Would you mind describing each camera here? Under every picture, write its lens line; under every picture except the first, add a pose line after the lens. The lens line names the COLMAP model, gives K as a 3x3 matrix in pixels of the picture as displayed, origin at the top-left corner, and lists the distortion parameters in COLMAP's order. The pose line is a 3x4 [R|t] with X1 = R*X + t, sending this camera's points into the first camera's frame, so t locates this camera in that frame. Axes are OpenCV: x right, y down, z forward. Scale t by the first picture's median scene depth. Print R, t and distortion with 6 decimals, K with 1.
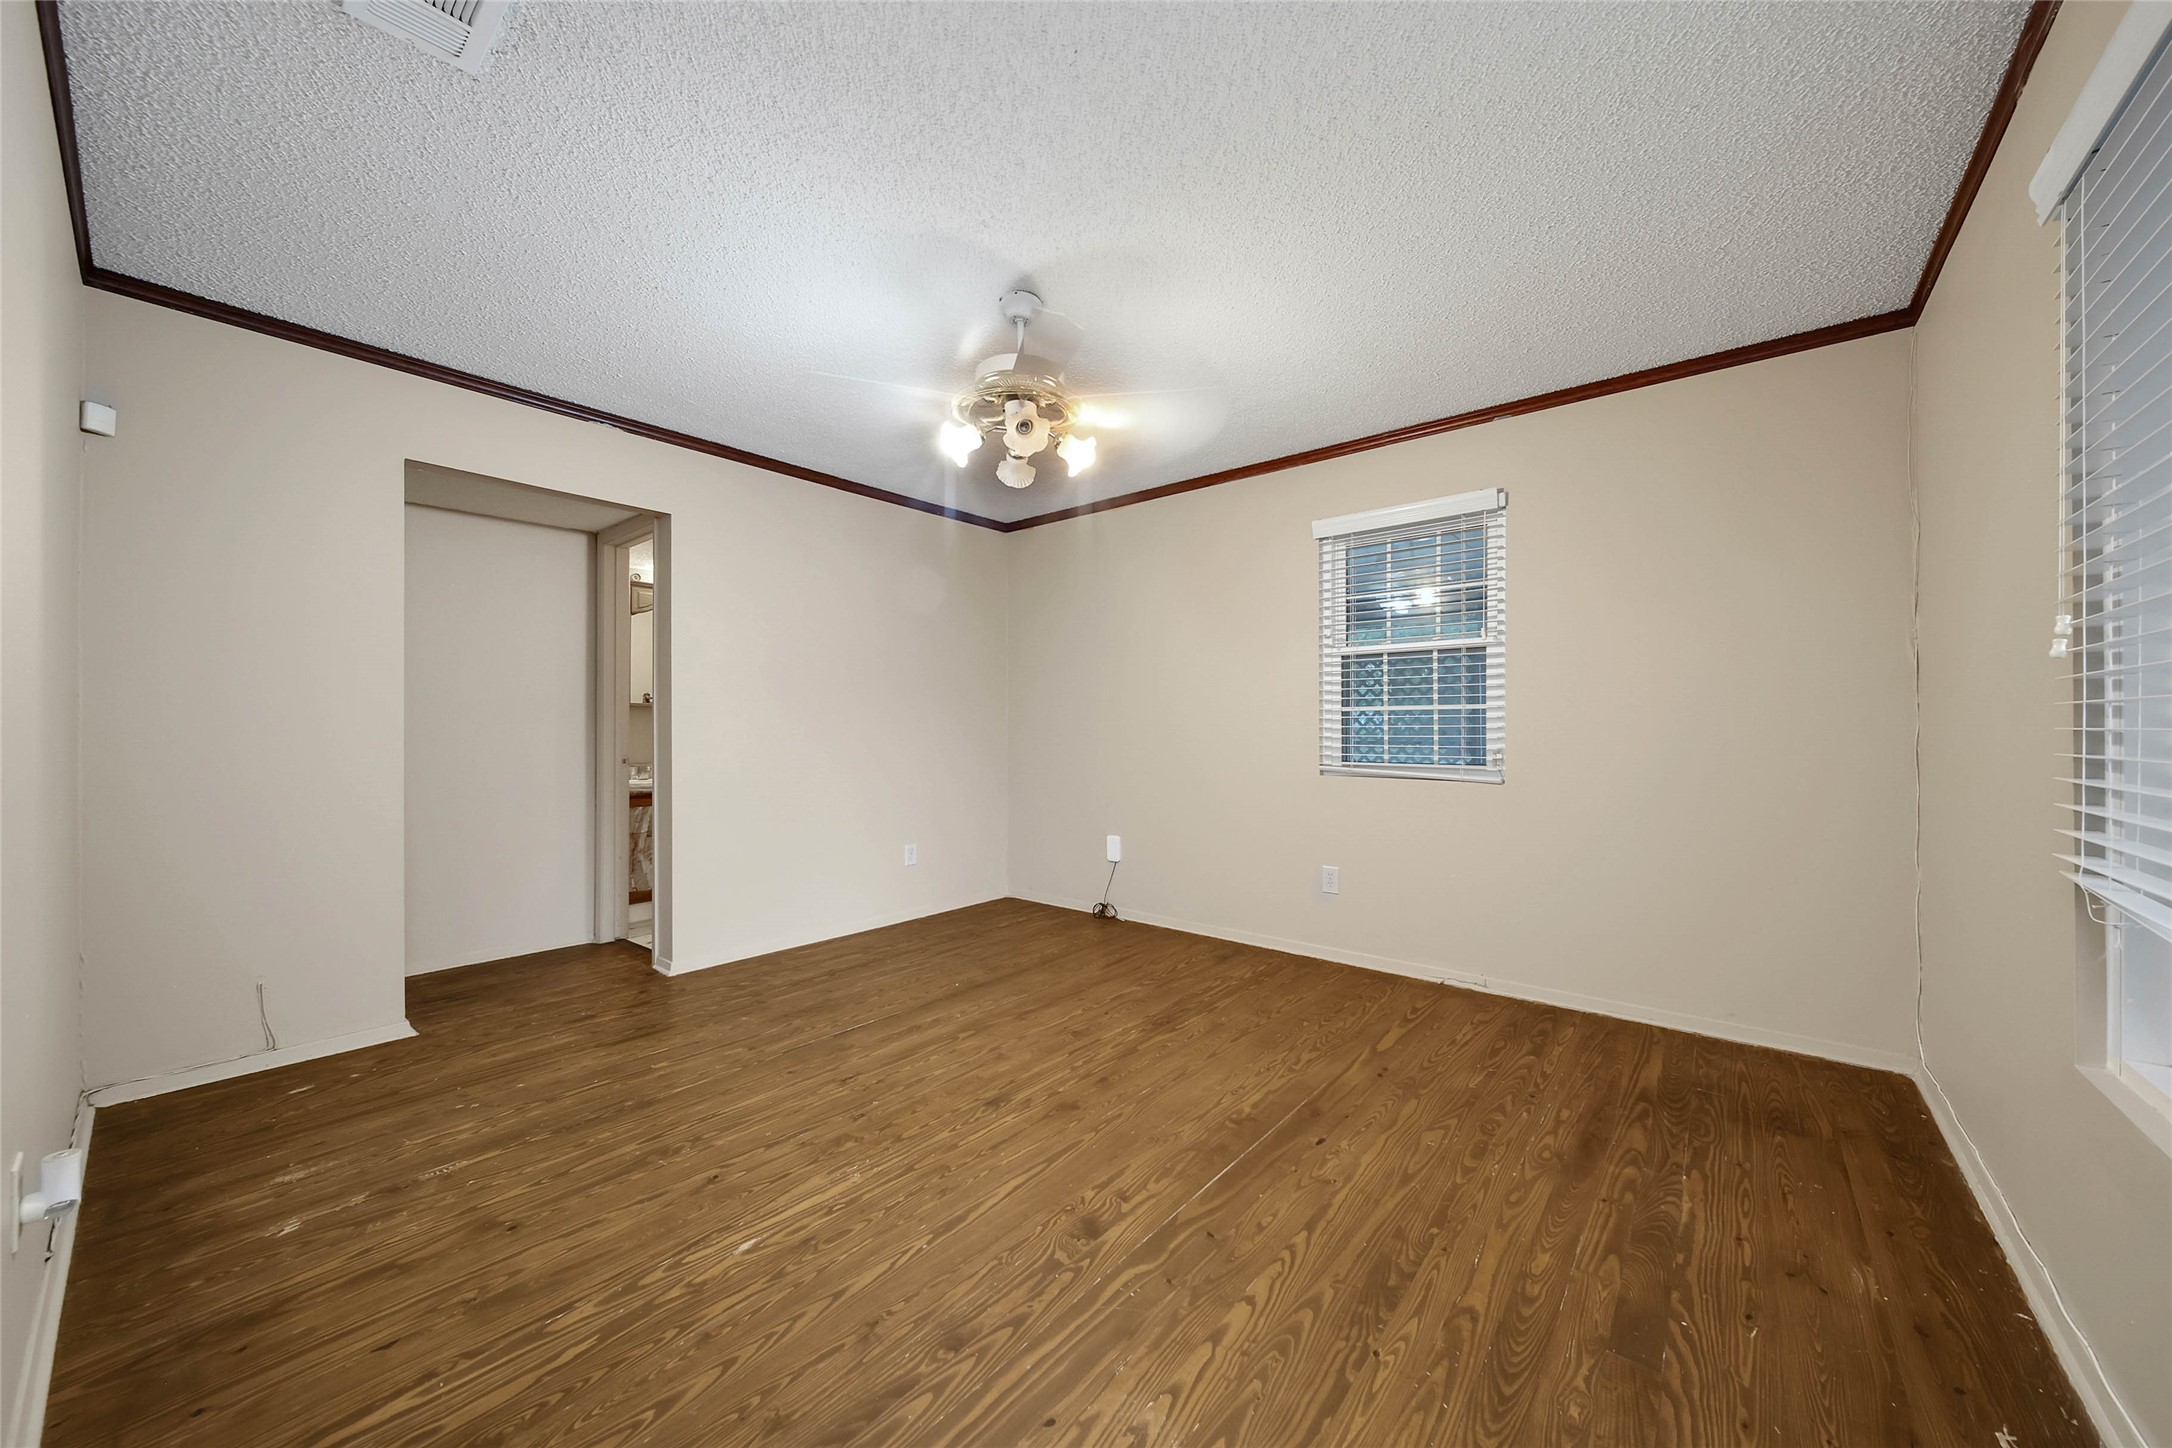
lens RADIAL K [[776.6, 0, 1088.0], [0, 776.6, 718.5], [0, 0, 1]] dist [-0.000861, -0.000824]
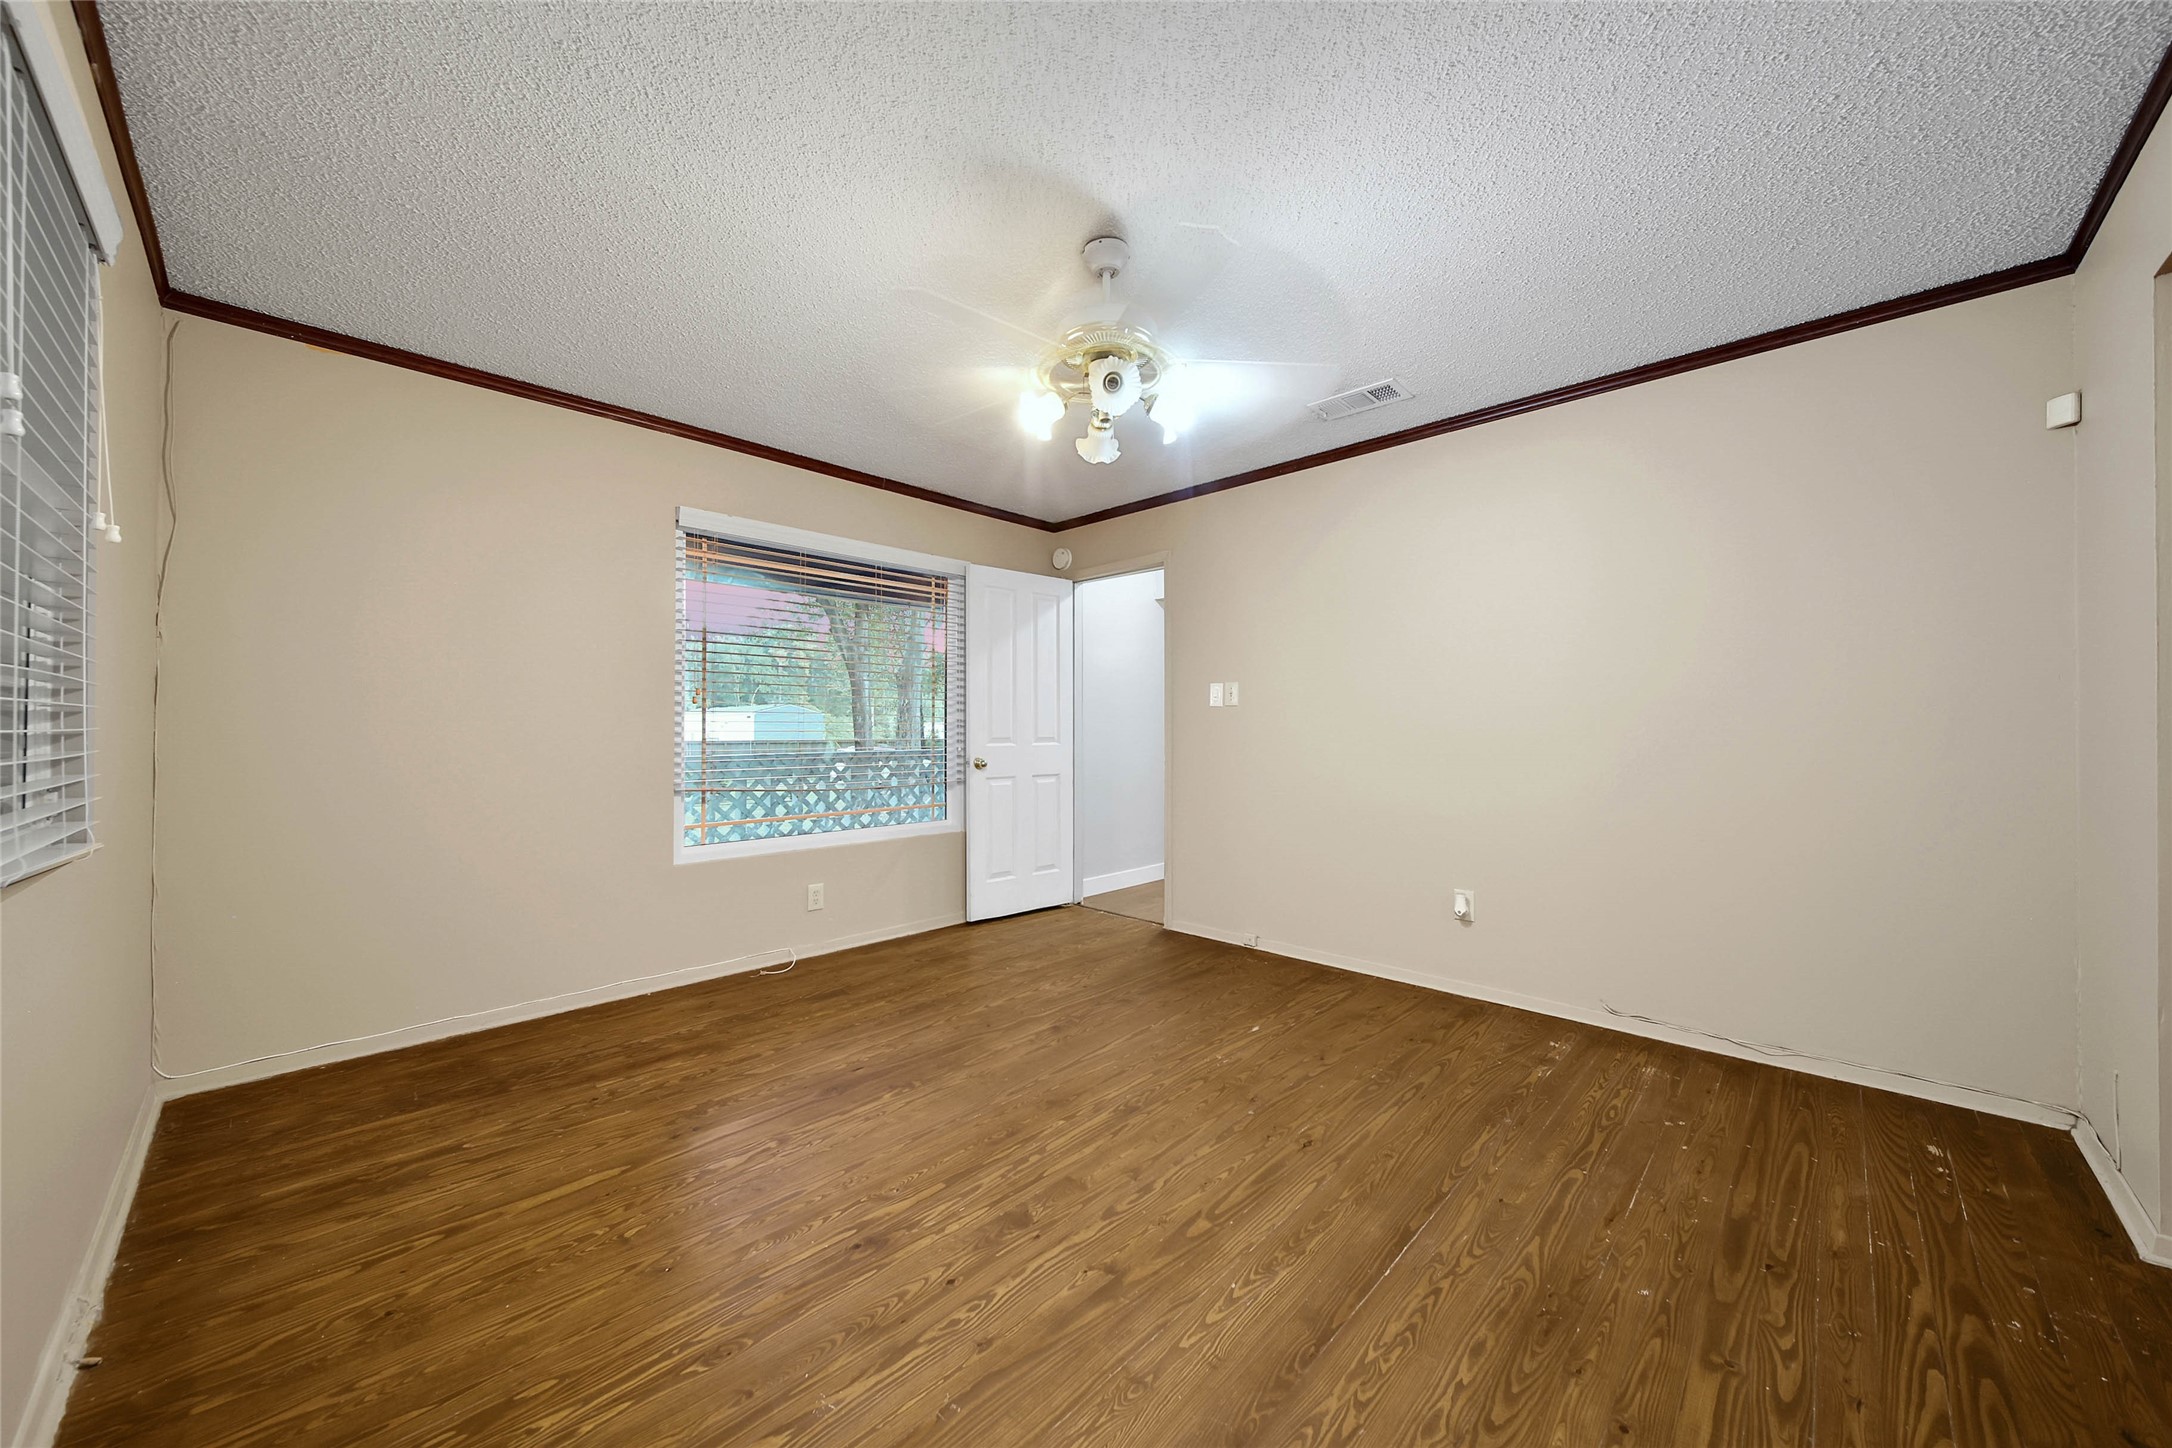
lens RADIAL K [[776.6, 0, 1086.5], [0, 776.6, 732.1], [0, 0, 1]] dist [-0.000861, -0.000824]
pose [[-0.997108, -0.000322, 0.076002, -0.151169], [-0.000911, 0.999970, -0.007725, 0.021407], [-0.075997, -0.007772, -0.997078, 2.154400]]
